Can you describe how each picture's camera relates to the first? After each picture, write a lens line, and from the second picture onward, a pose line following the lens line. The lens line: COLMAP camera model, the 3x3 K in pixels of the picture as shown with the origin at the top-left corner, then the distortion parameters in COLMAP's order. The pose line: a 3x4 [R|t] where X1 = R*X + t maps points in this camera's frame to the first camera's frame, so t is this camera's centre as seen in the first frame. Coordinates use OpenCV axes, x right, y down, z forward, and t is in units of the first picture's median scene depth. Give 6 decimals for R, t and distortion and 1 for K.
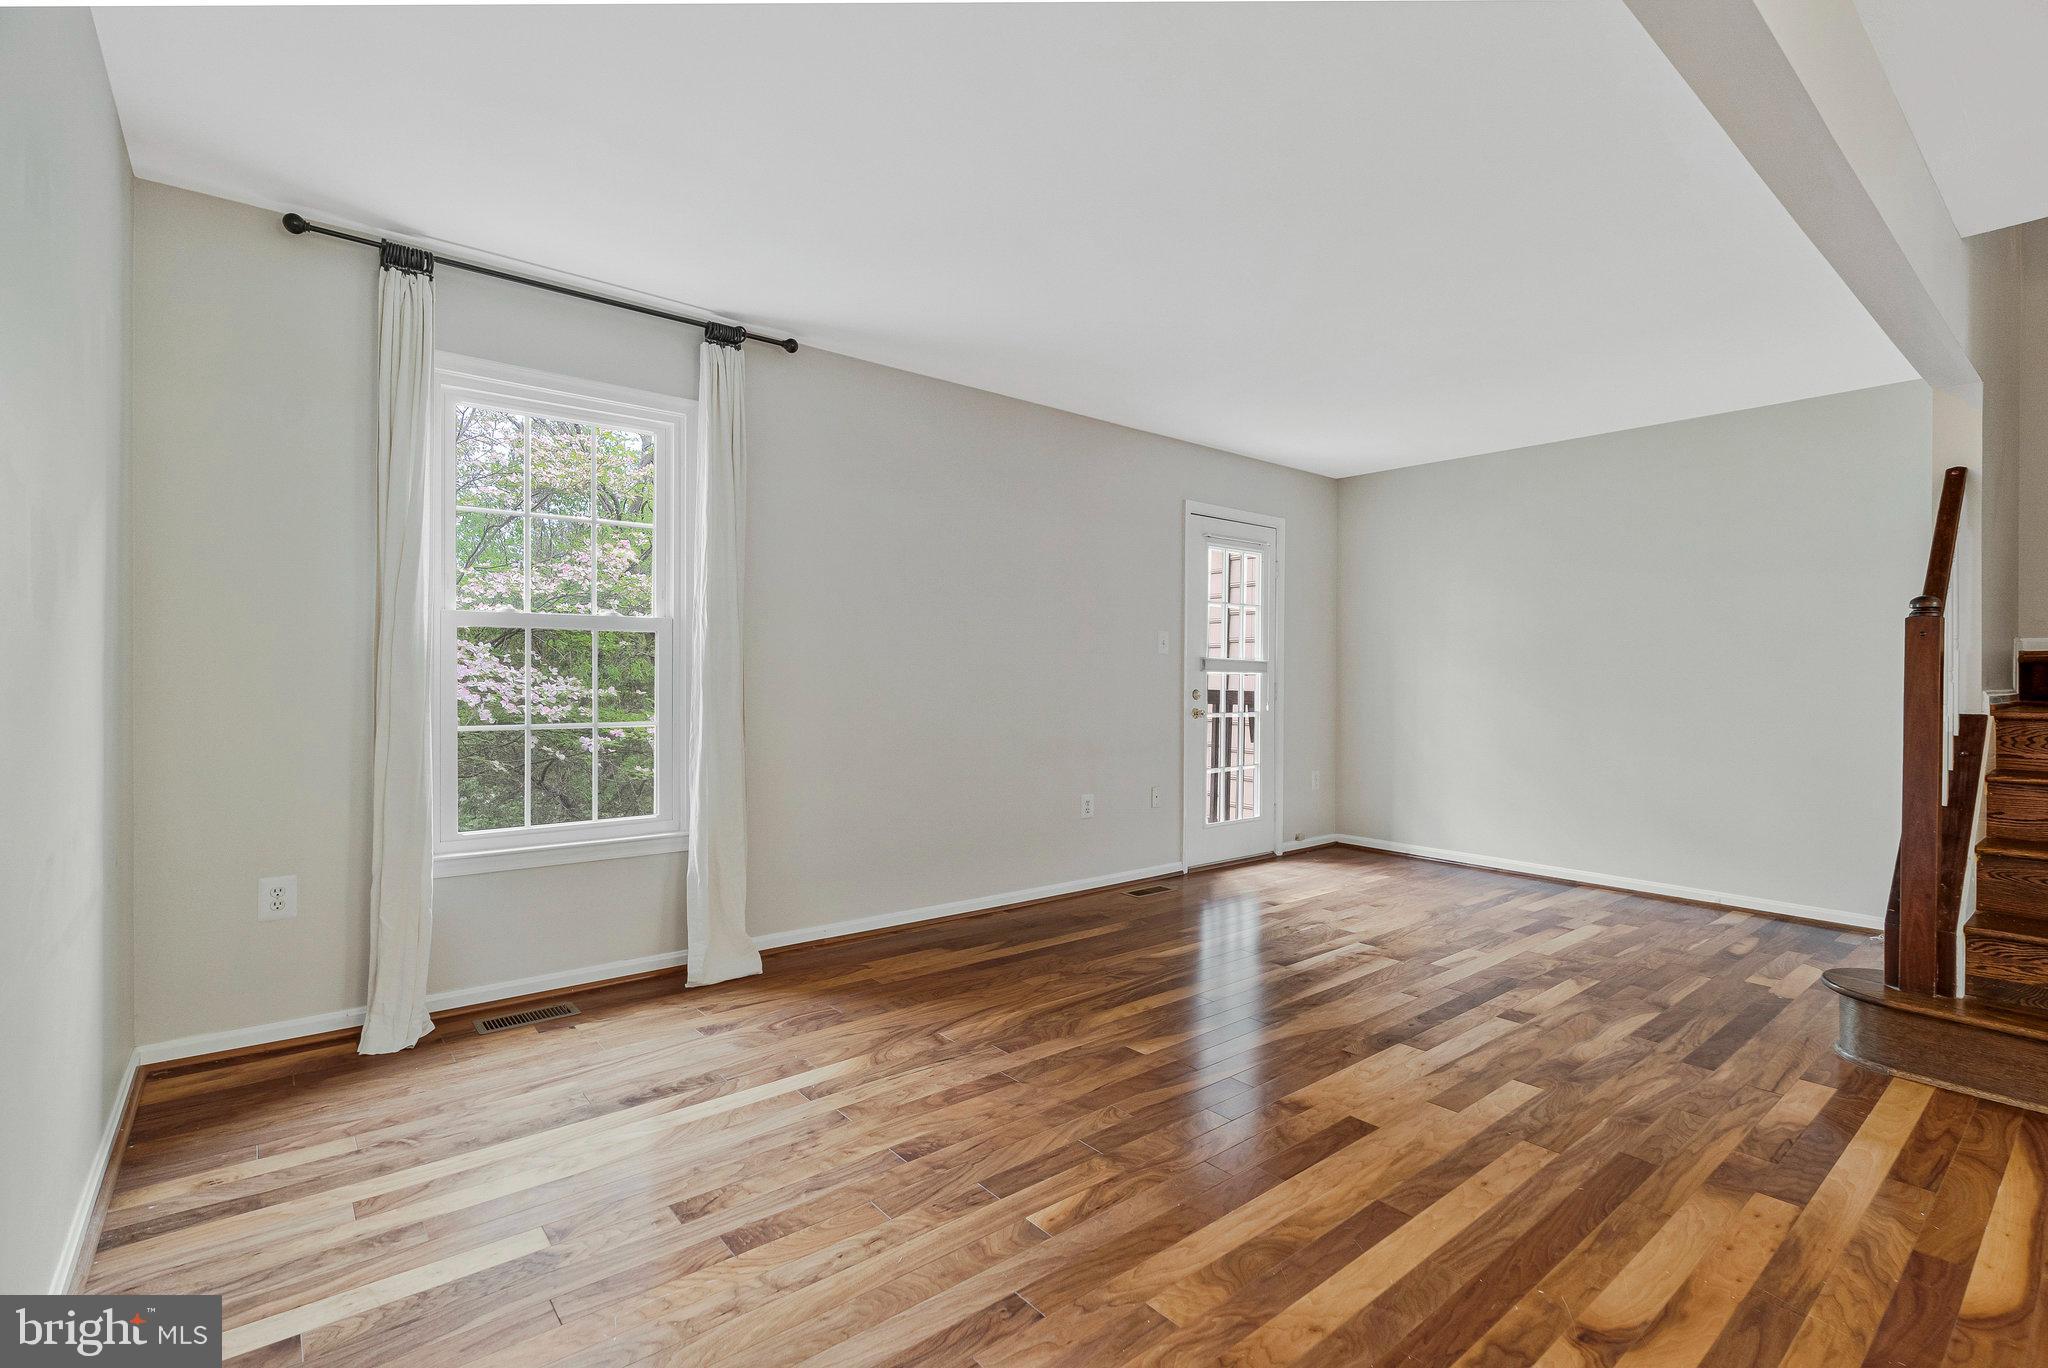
lens RADIAL K [[933.5, 0, 1019.3], [0, 933.5, 680.5], [0, 0, 1]] dist [-0.003293, -0.000034]
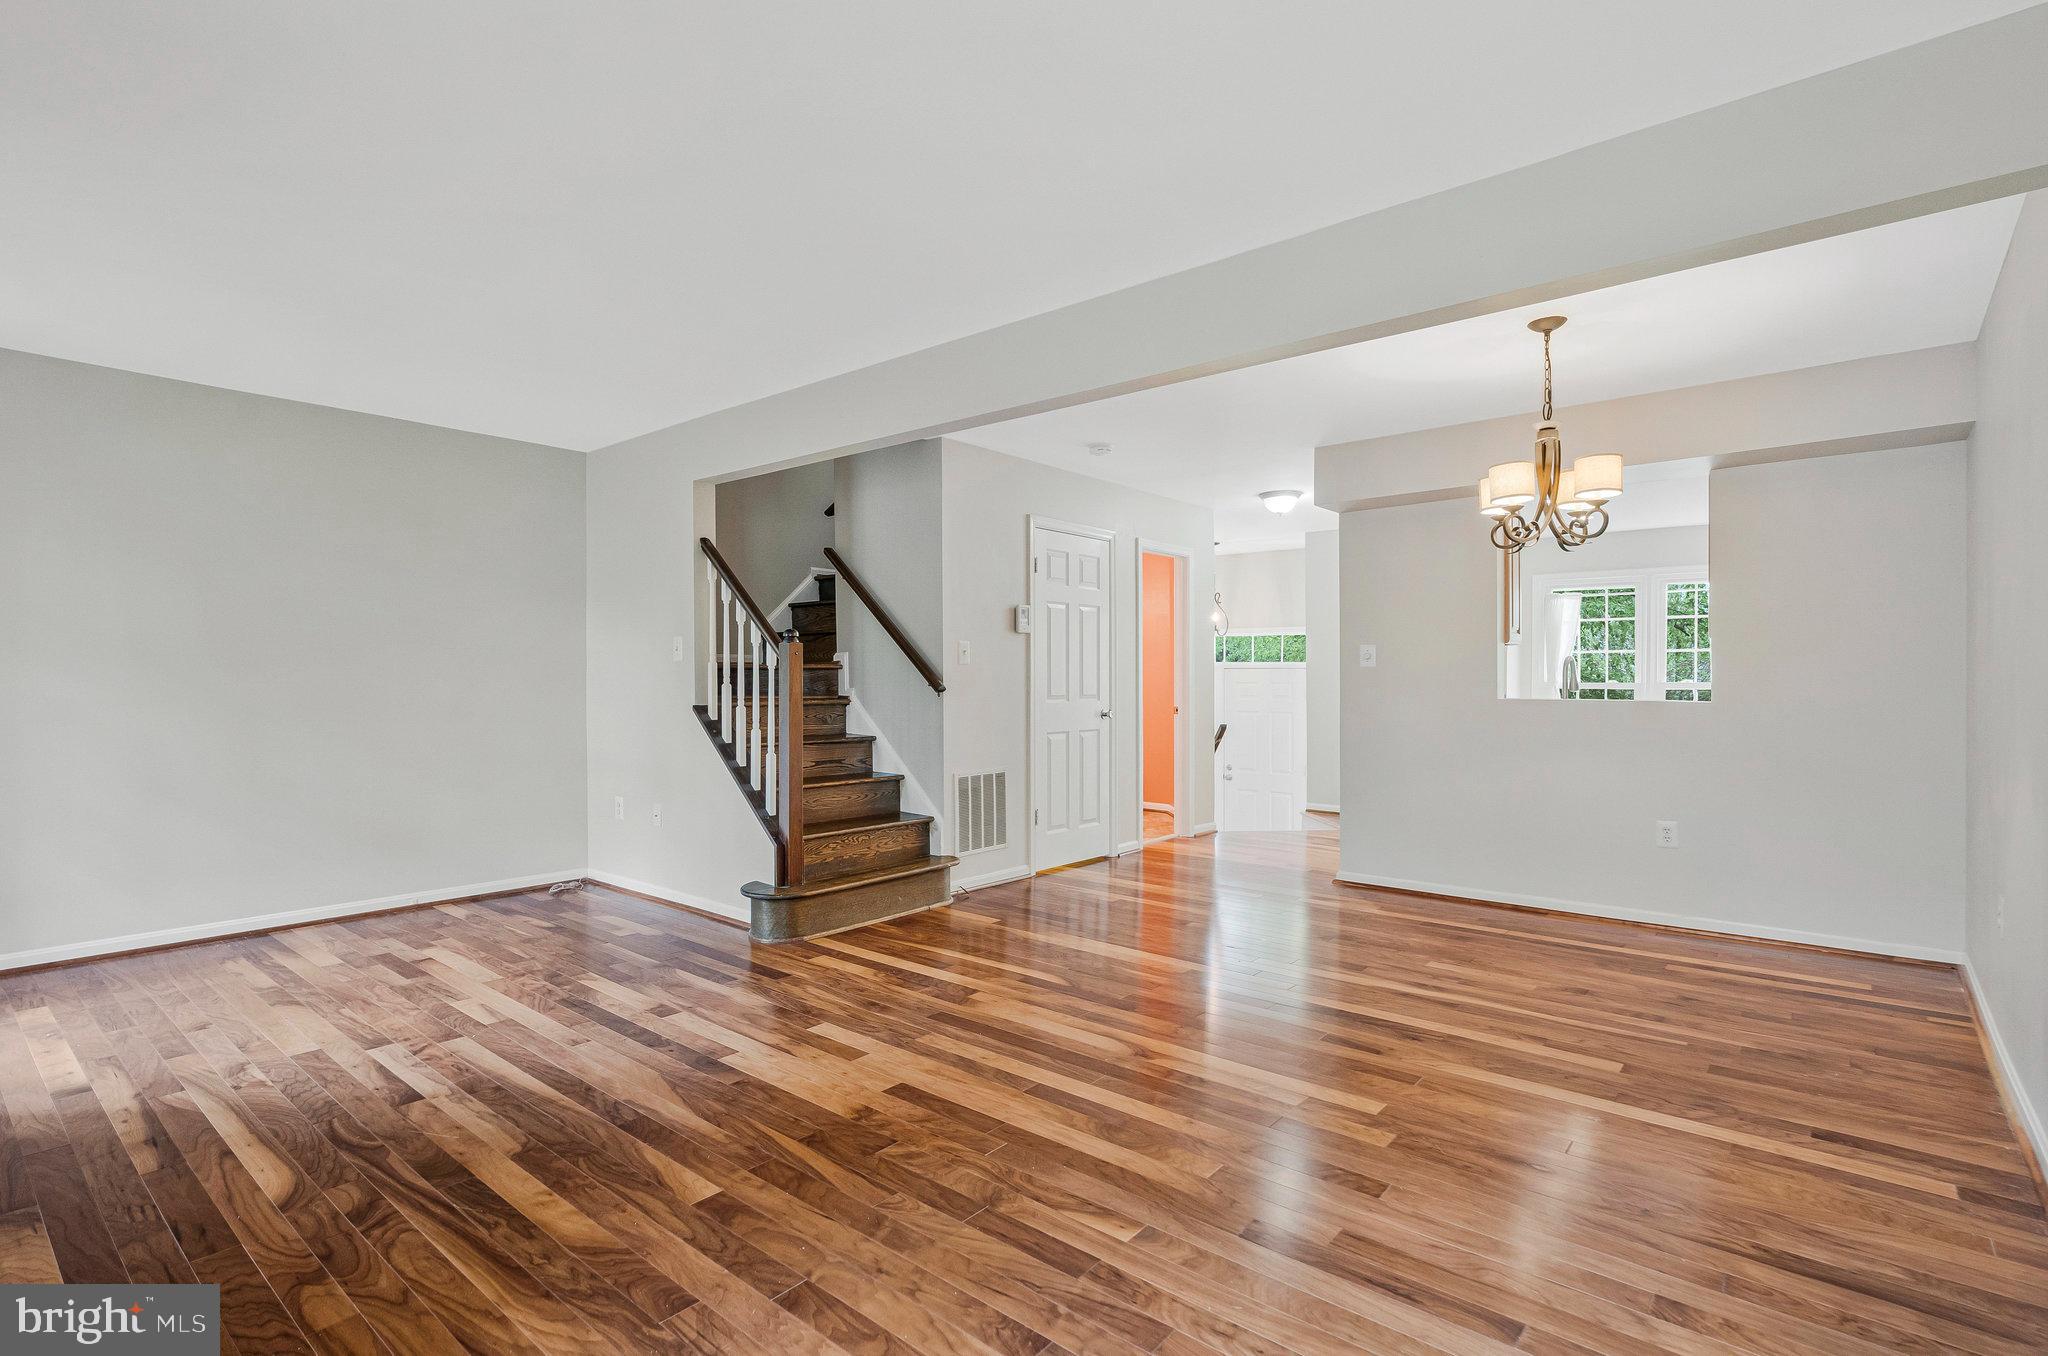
lens RADIAL K [[975.1, 0, 1024.0], [0, 975.1, 678.0], [0, 0, 1]] dist [0.003399, 0.001016]
pose [[-0.184598, -0.005398, 0.982799, -0.695163], [0.002047, 0.999981, 0.005876, -0.021051], [-0.982812, 0.003097, -0.184583, 0.909822]]
